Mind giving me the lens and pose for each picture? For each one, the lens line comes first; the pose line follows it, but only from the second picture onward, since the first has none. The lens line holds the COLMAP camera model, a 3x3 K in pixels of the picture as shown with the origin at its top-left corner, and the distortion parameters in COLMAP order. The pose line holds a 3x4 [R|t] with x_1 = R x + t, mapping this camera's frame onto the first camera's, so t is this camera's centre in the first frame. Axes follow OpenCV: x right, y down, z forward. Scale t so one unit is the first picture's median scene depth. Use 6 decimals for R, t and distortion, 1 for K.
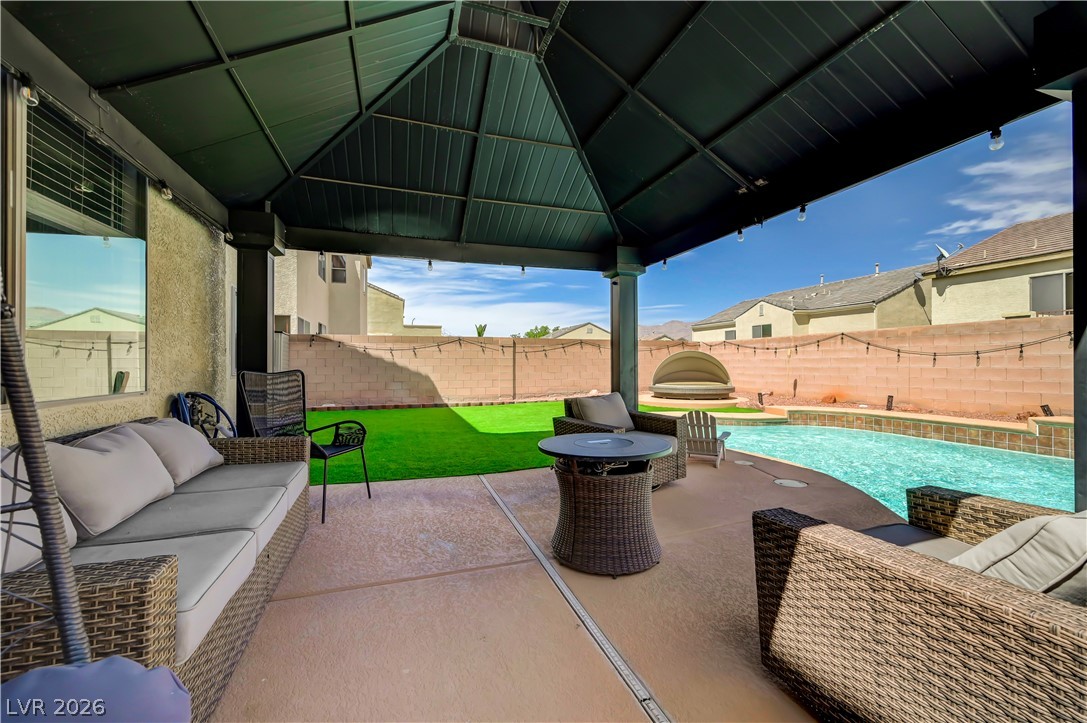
lens RADIAL K [[432.7, 0, 529.0], [0, 432.7, 365.1], [0, 0, 1]] dist [-0.002407, -0.000406]
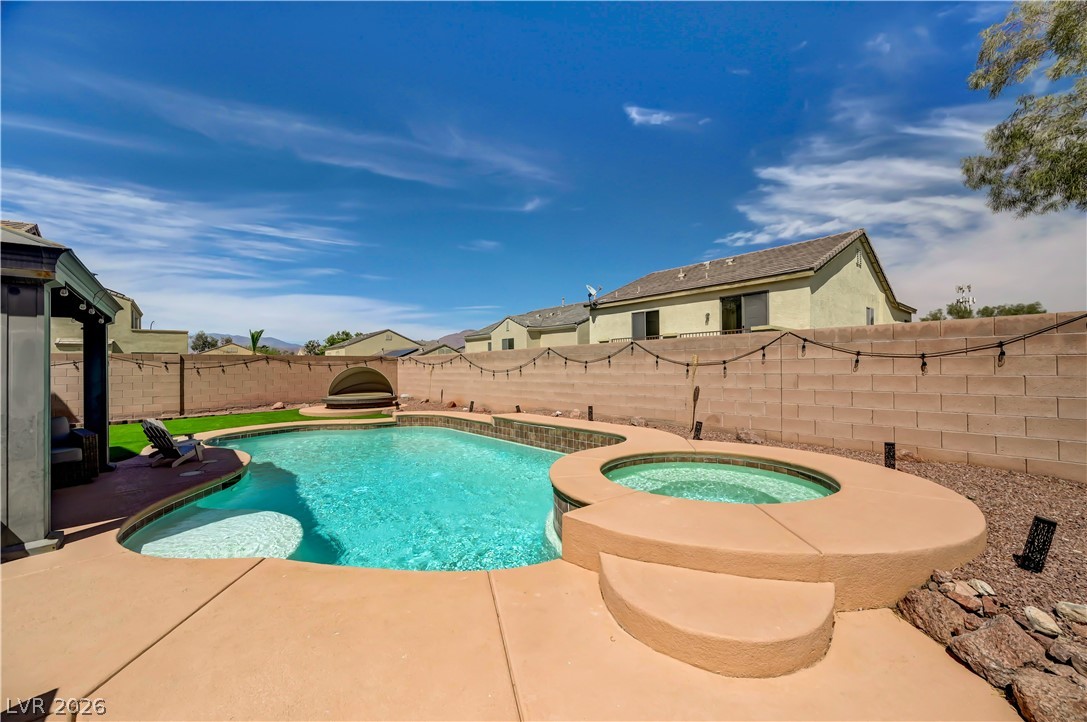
lens RADIAL K [[432.7, 0, 543.6], [0, 432.7, 365.5], [0, 0, 1]] dist [-0.002407, -0.000406]
pose [[0.926993, -0.005936, 0.375031, 0.300203], [0.009076, 0.999937, -0.006609, -0.018154], [-0.374969, 0.009530, 0.926989, -0.210406]]
